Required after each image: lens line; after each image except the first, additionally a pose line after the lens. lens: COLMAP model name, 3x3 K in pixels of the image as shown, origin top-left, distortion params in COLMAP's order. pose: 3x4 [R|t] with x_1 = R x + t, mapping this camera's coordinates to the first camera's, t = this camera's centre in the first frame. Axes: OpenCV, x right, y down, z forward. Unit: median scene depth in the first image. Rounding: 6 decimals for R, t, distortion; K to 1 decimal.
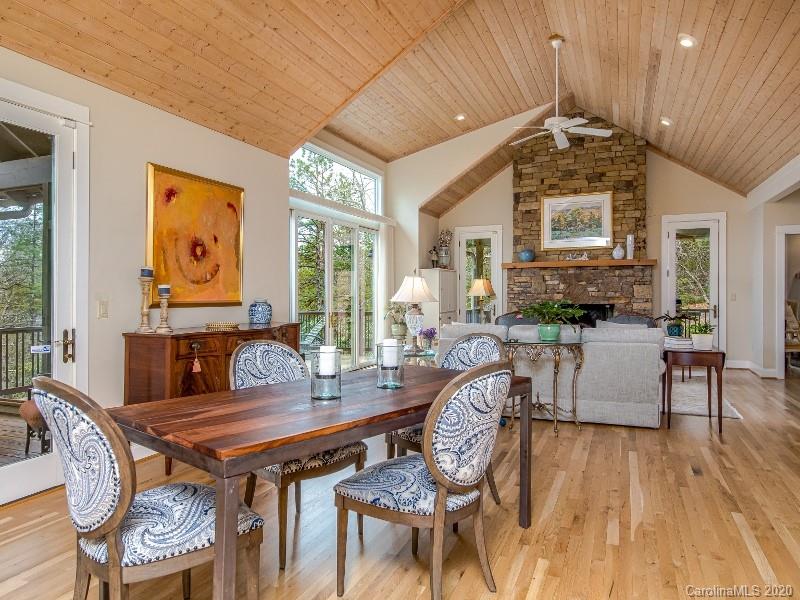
lens RADIAL K [[534.1, 0, 400.8], [0, 534.1, 297.3], [0, 0, 1]] dist [-0.012042, -0.002798]
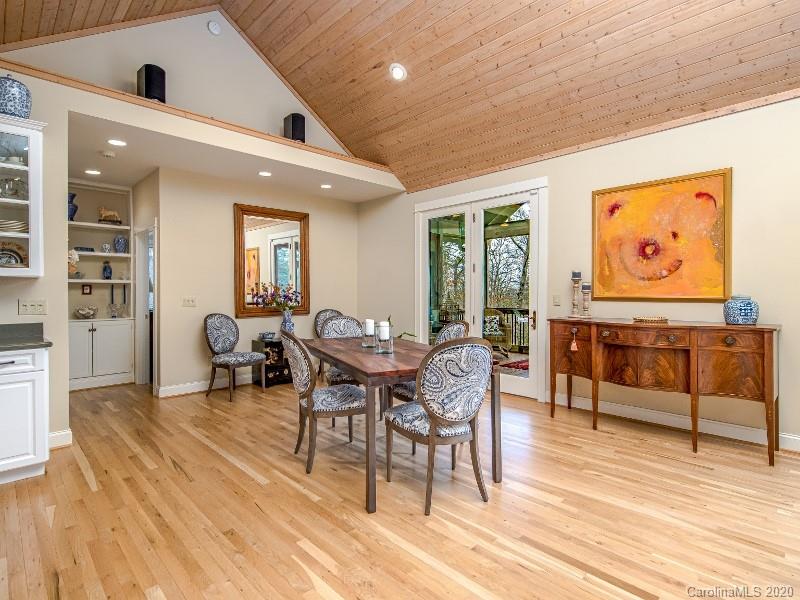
lens RADIAL K [[416.5, 0, 400.9], [0, 416.5, 296.2], [0, 0, 1]] dist [-0.000103, 0.000075]
pose [[-0.387515, 0.019191, -0.921664, 0.642904], [0.007740, 0.999816, 0.017564, -0.012021], [0.921831, -0.000327, -0.387592, 0.907055]]
